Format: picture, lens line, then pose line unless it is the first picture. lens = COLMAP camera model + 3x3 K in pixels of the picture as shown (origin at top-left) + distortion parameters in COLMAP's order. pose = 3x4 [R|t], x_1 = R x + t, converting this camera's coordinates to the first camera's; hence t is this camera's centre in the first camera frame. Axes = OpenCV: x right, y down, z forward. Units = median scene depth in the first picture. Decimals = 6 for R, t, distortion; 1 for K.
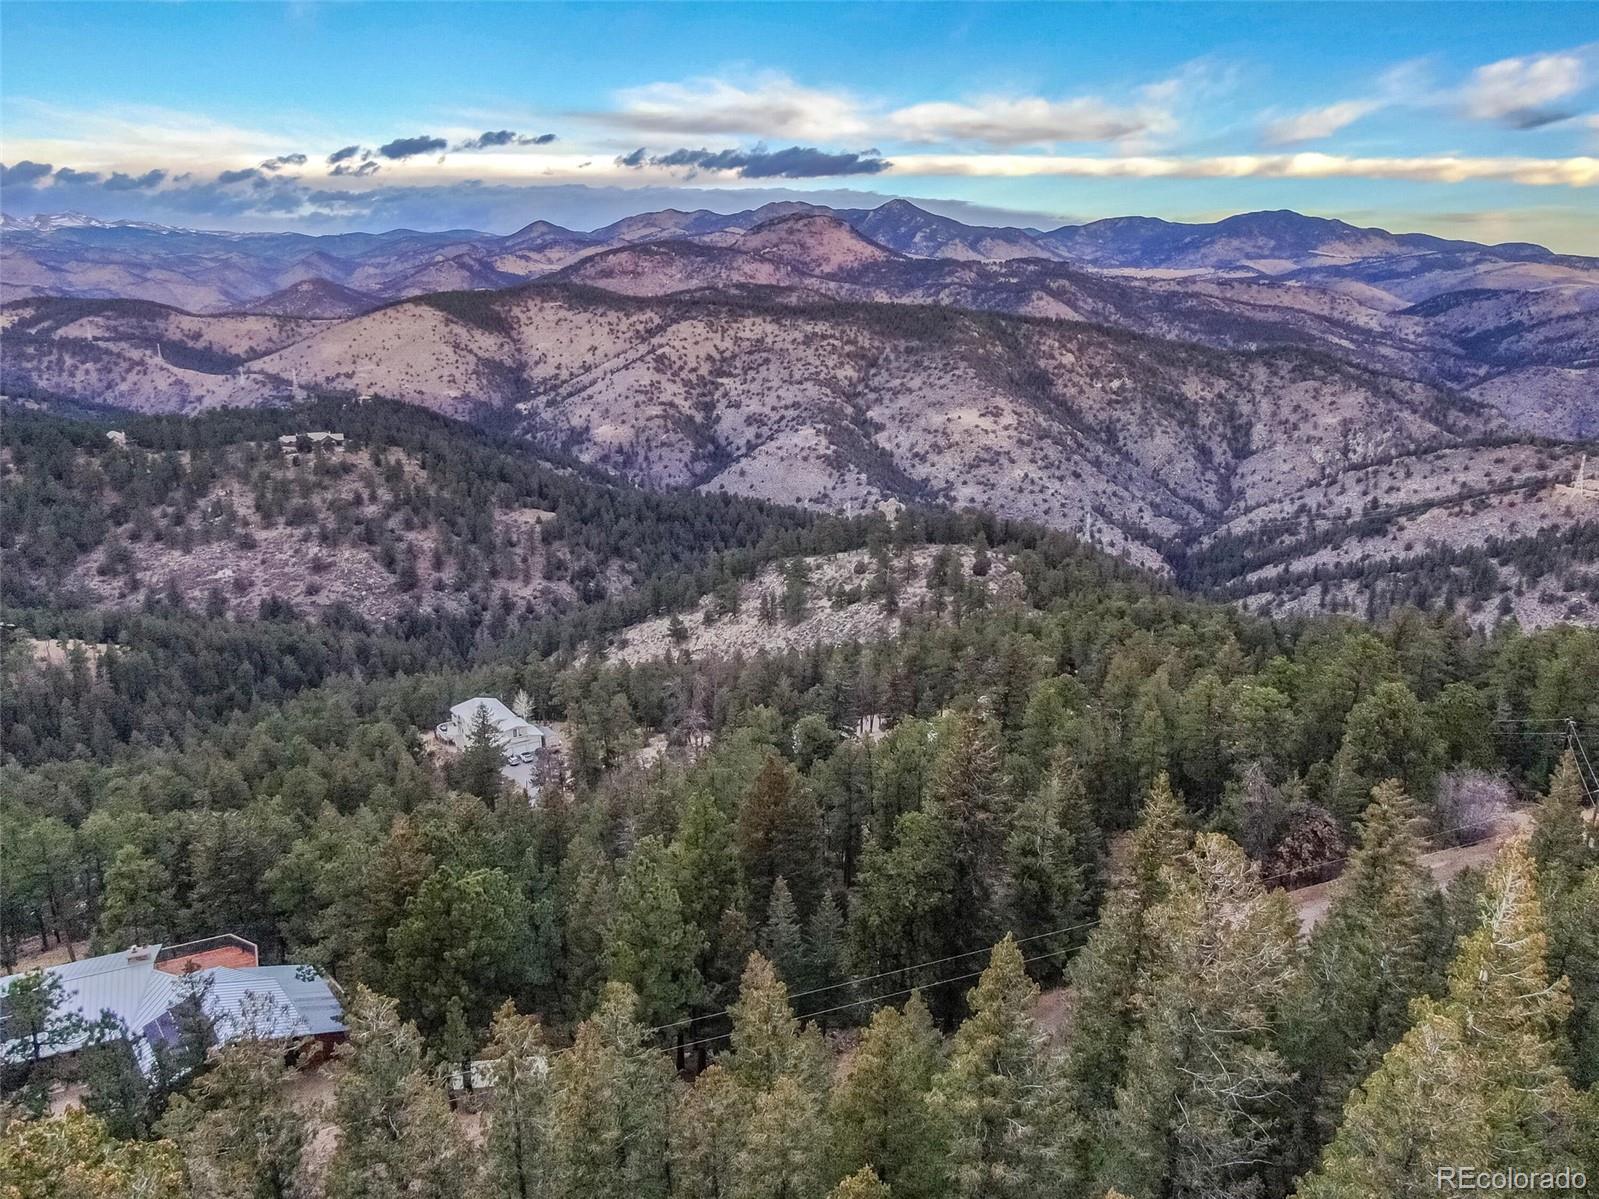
lens RADIAL K [[1141.3, 0, 804.4], [0, 1141.3, 602.6], [0, 0, 1]] dist [-0.025786, 0.009676]
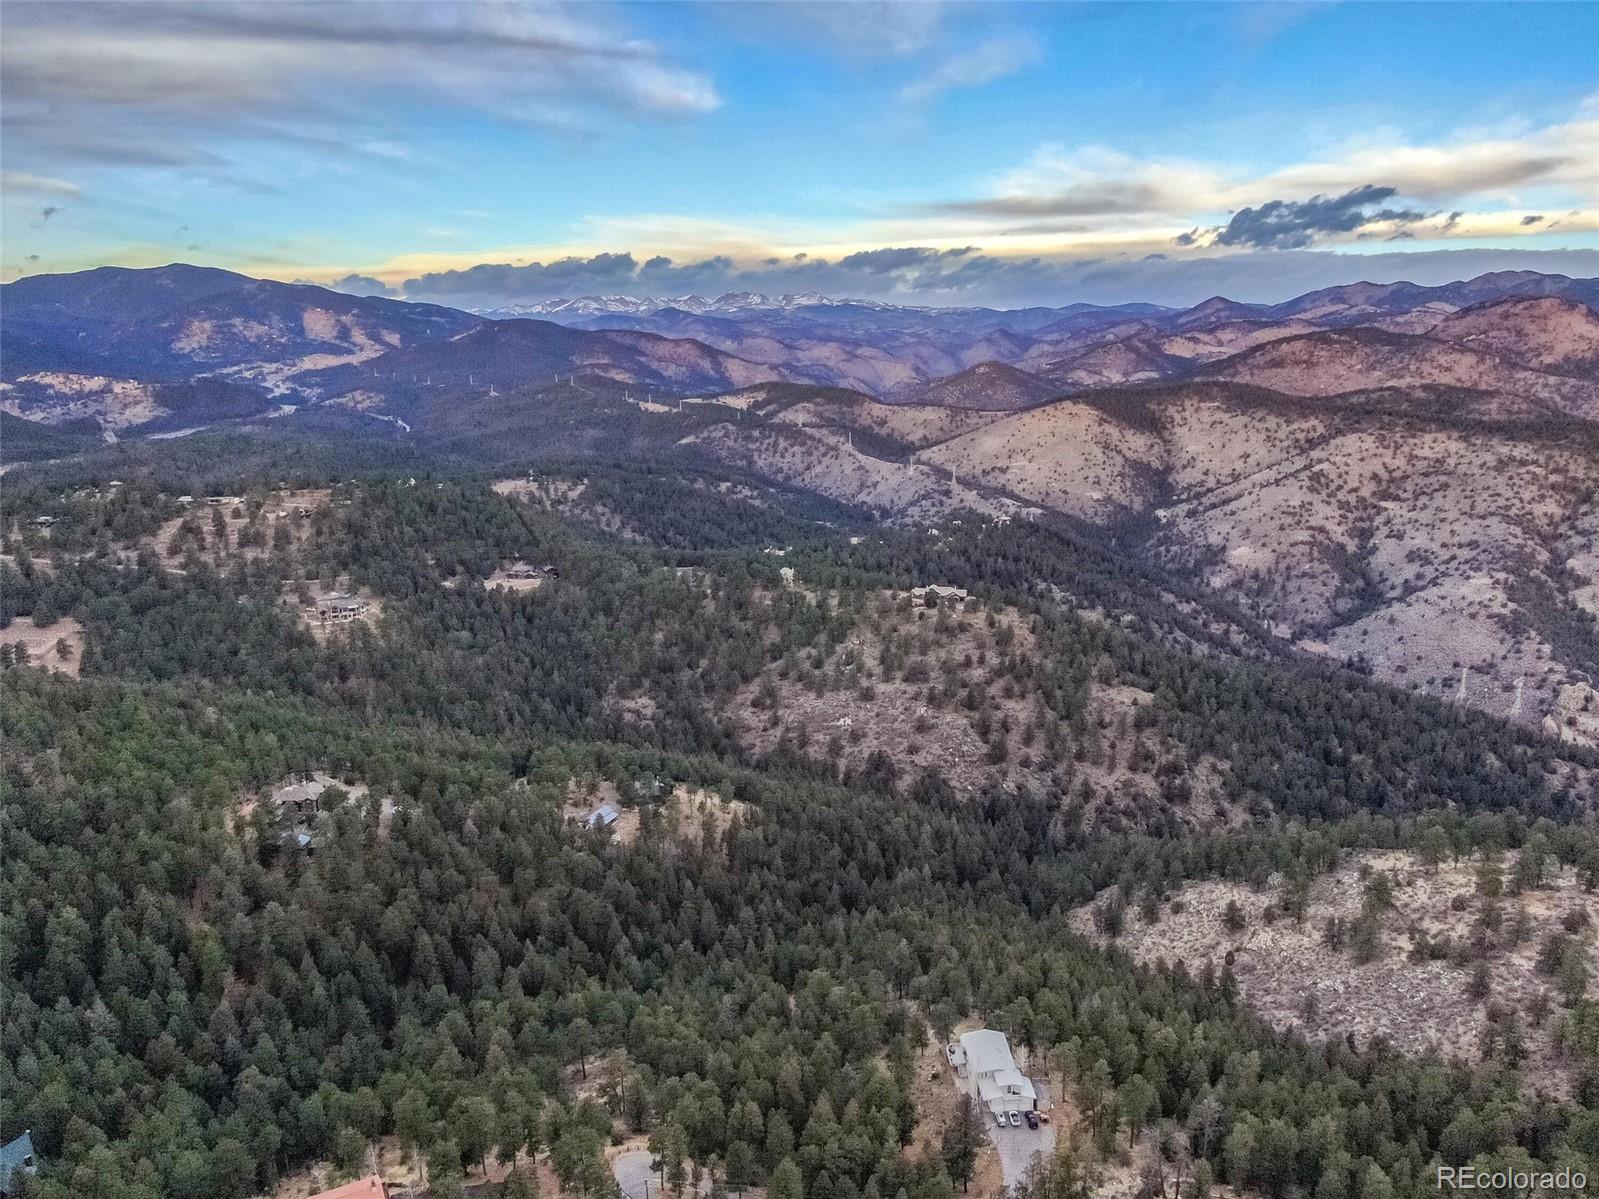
lens RADIAL K [[1141.3, 0, 804.0], [0, 1141.3, 604.9], [0, 0, 1]] dist [-0.025786, 0.009676]
pose [[0.849077, 0.114431, -0.515727, 0.063547], [-0.143077, 0.989582, -0.015987, -0.248806], [0.508525, 0.087363, 0.856604, -0.020531]]
